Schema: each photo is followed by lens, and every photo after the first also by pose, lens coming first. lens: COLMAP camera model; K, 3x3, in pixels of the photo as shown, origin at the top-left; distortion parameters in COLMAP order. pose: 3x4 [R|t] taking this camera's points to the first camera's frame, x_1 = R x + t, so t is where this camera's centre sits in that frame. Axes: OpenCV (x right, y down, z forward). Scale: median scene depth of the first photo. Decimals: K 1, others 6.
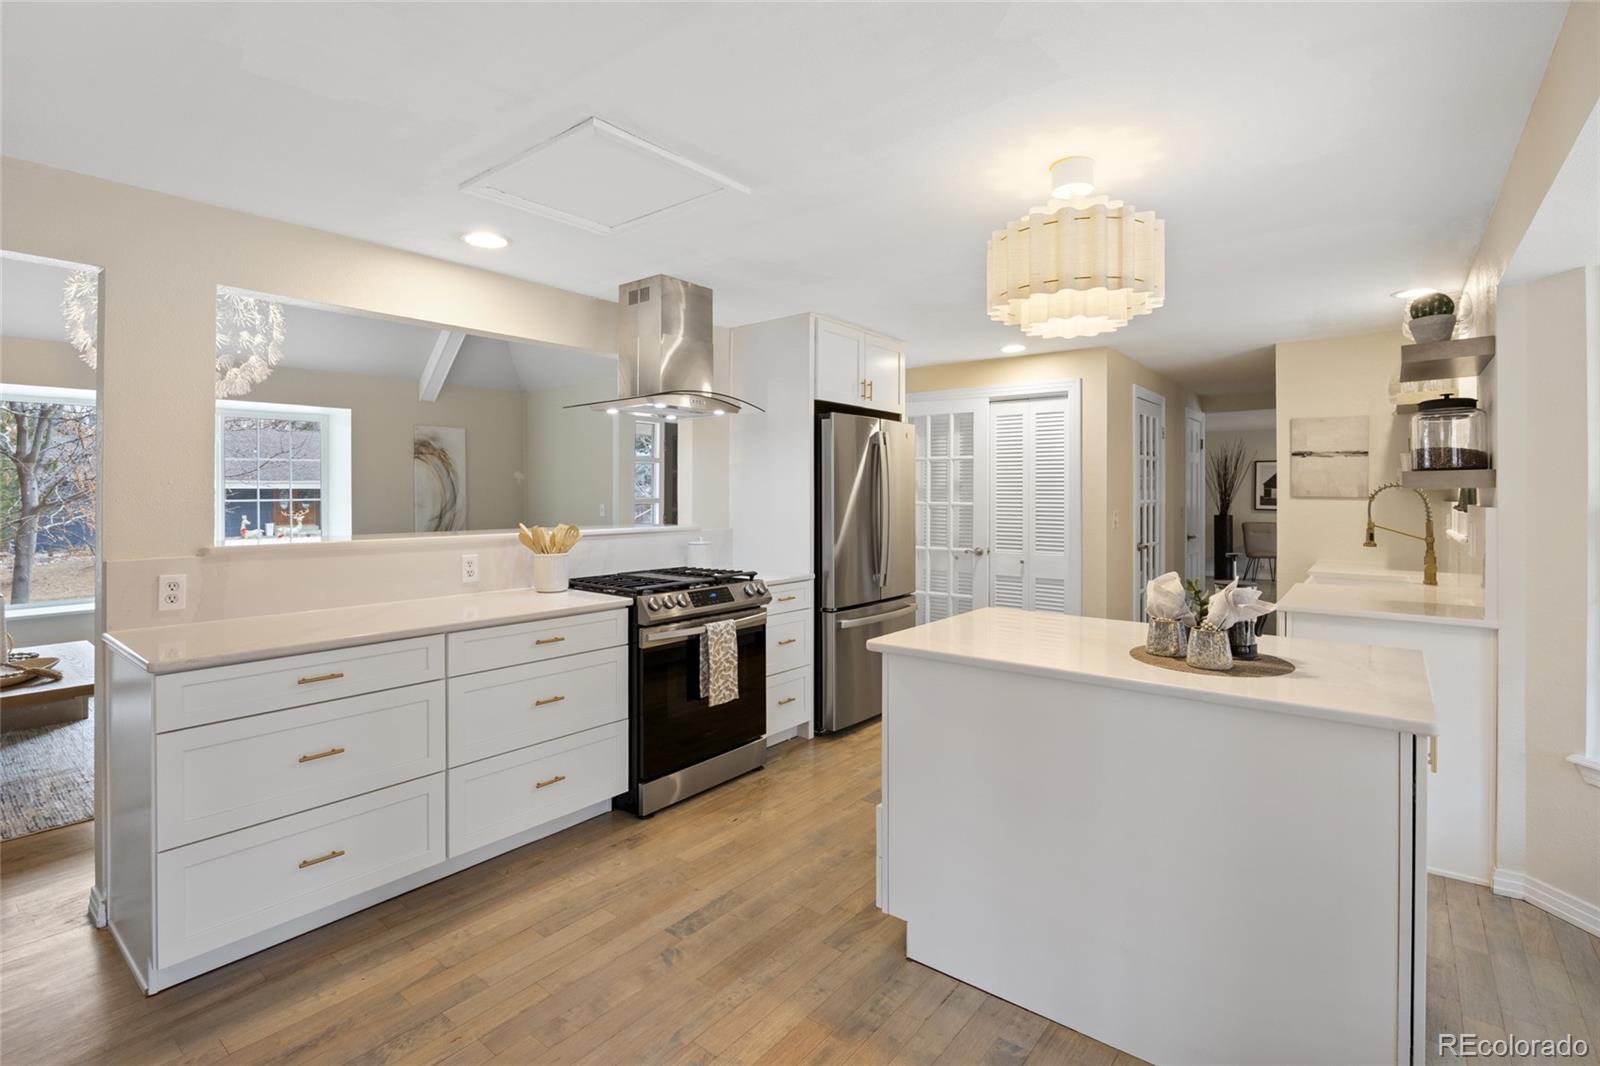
lens RADIAL K [[758.6, 0, 794.9], [0, 758.6, 498.8], [0, 0, 1]] dist [-0.002531, -0.000336]
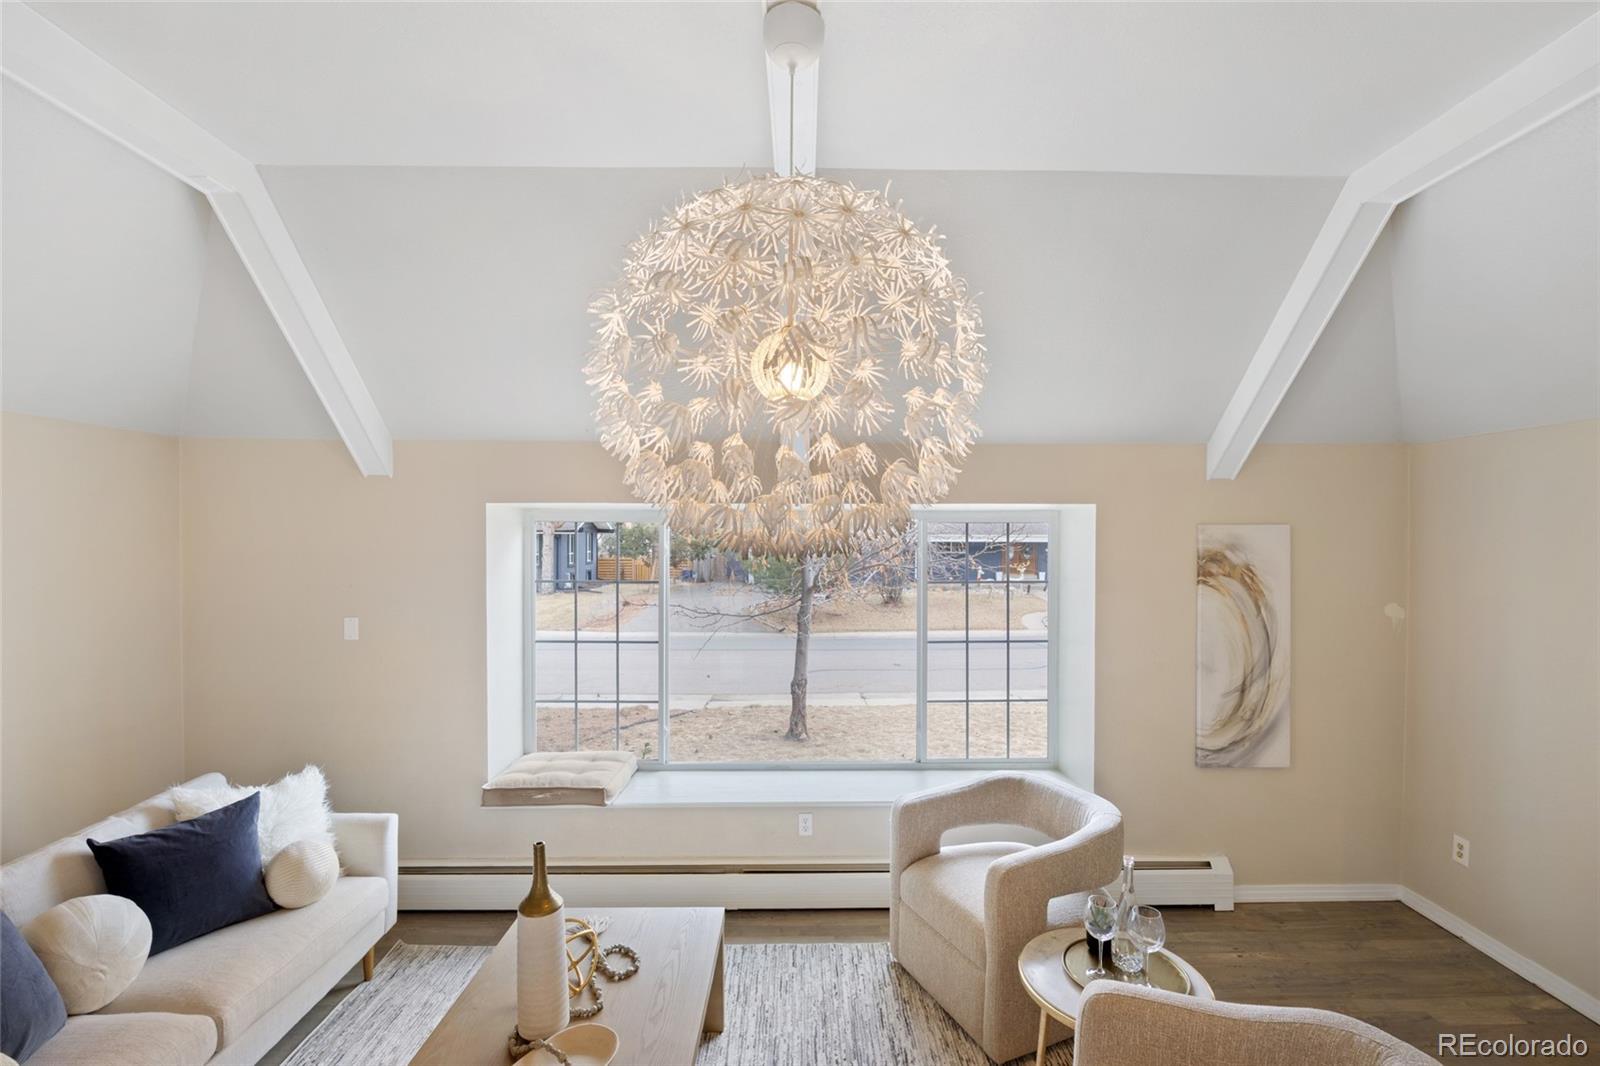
lens RADIAL K [[702.7, 0, 800.0], [0, 702.7, 533.0], [0, 0, 1]] dist [-0.010483, -0.000694]
pose [[0.632026, 0.008419, -0.774901, -0.279087], [-0.017432, 0.999842, -0.003355, -0.082724], [0.774751, 0.015628, 0.632073, 0.430199]]
